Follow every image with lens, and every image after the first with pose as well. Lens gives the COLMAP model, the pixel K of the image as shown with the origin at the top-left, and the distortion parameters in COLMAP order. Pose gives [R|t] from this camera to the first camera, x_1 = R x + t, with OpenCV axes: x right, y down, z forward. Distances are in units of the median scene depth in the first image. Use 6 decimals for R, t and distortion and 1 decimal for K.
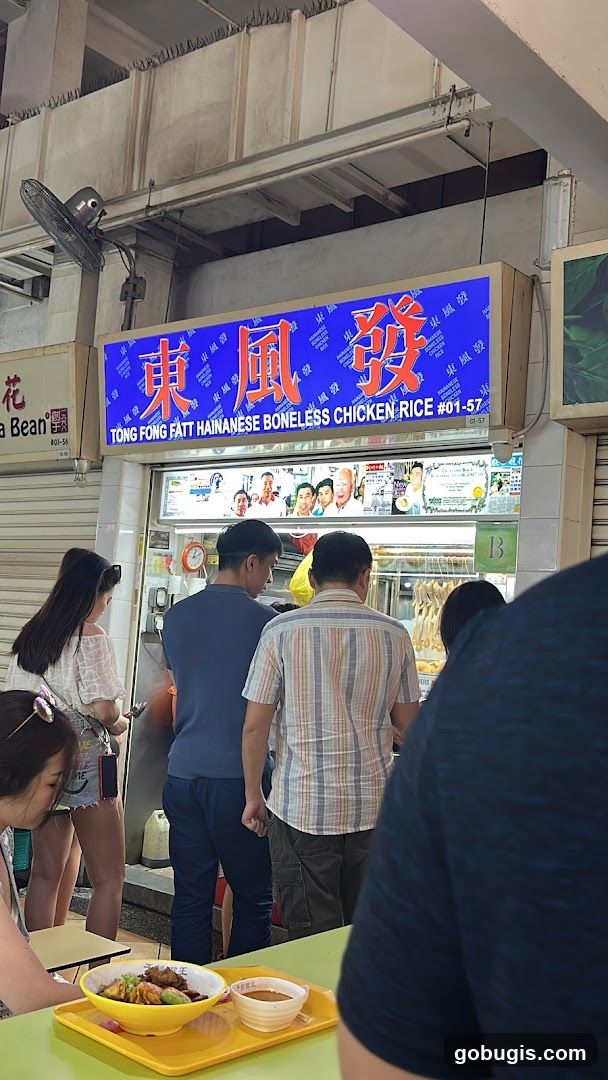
lens RADIAL K [[1027.4, 0, 299.5], [0, 1027.4, 531.8], [0, 0, 1]] dist [0.107752, 0.000000]
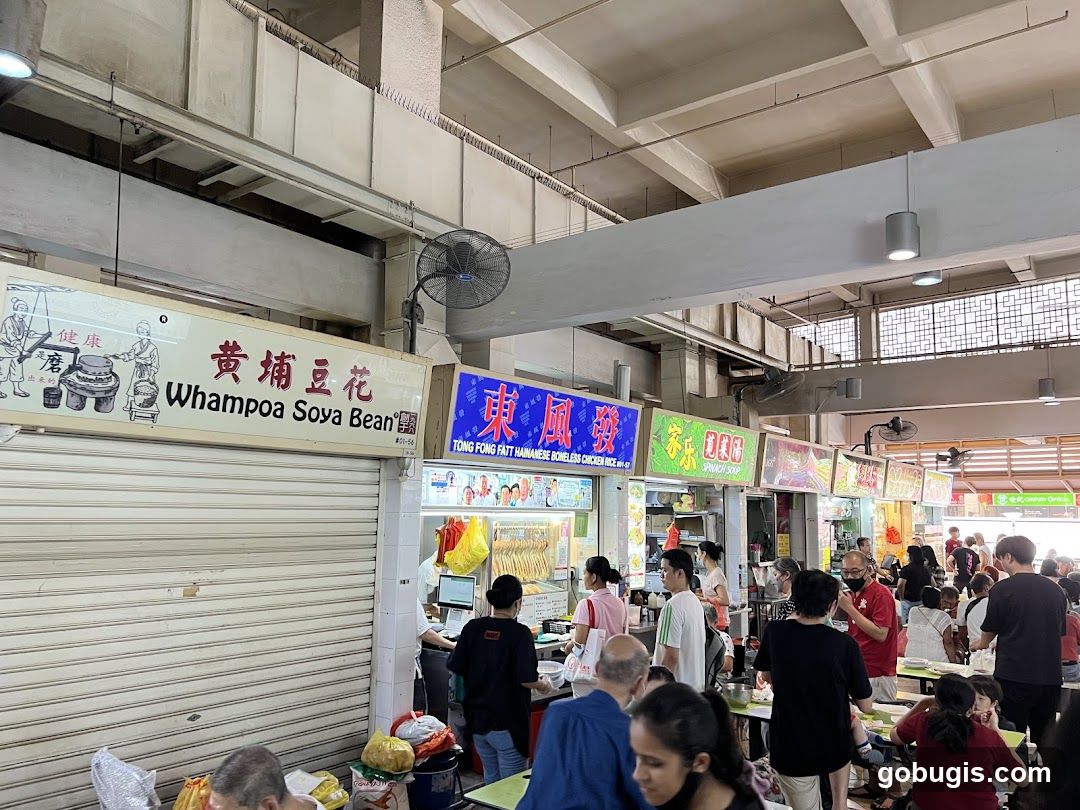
lens RADIAL K [[813.1, 0, 549.2], [0, 813.1, 401.5], [0, 0, 1]] dist [0.033308, -0.055931]
pose [[-0.041089, 0.061111, 0.997285, -1.306907], [-0.108651, 0.991935, -0.065260, -0.104559], [-0.993230, -0.111038, -0.034117, 1.033716]]
